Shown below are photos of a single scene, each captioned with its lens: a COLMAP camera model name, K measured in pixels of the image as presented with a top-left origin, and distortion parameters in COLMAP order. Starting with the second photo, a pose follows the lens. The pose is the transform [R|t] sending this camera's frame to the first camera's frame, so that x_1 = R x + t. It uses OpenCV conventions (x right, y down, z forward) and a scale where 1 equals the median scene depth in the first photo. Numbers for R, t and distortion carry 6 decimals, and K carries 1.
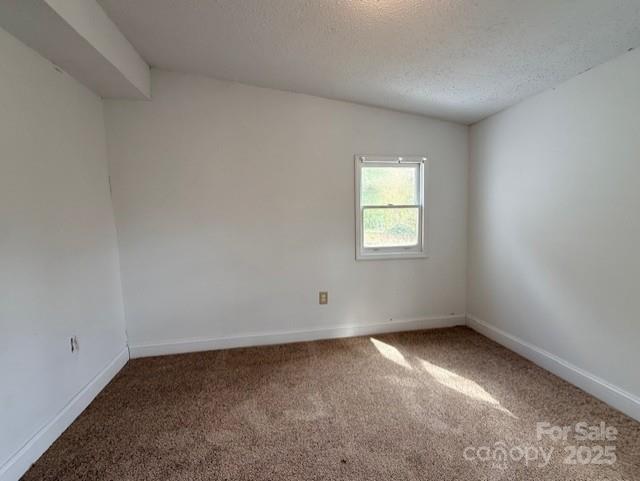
lens RADIAL K [[293.4, 0, 321.2], [0, 293.4, 235.0], [0, 0, 1]] dist [-0.003414, 0.001057]
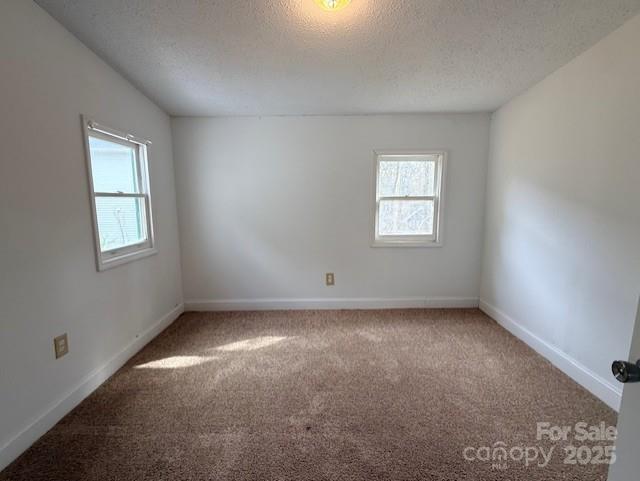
lens RADIAL K [[293.4, 0, 319.8], [0, 293.4, 244.5], [0, 0, 1]] dist [-0.003414, 0.001057]
pose [[0.153907, -0.130168, 0.979474, -0.466451], [0.068536, 0.990304, 0.120838, -0.025252], [-0.985706, 0.048531, 0.161335, 0.377496]]
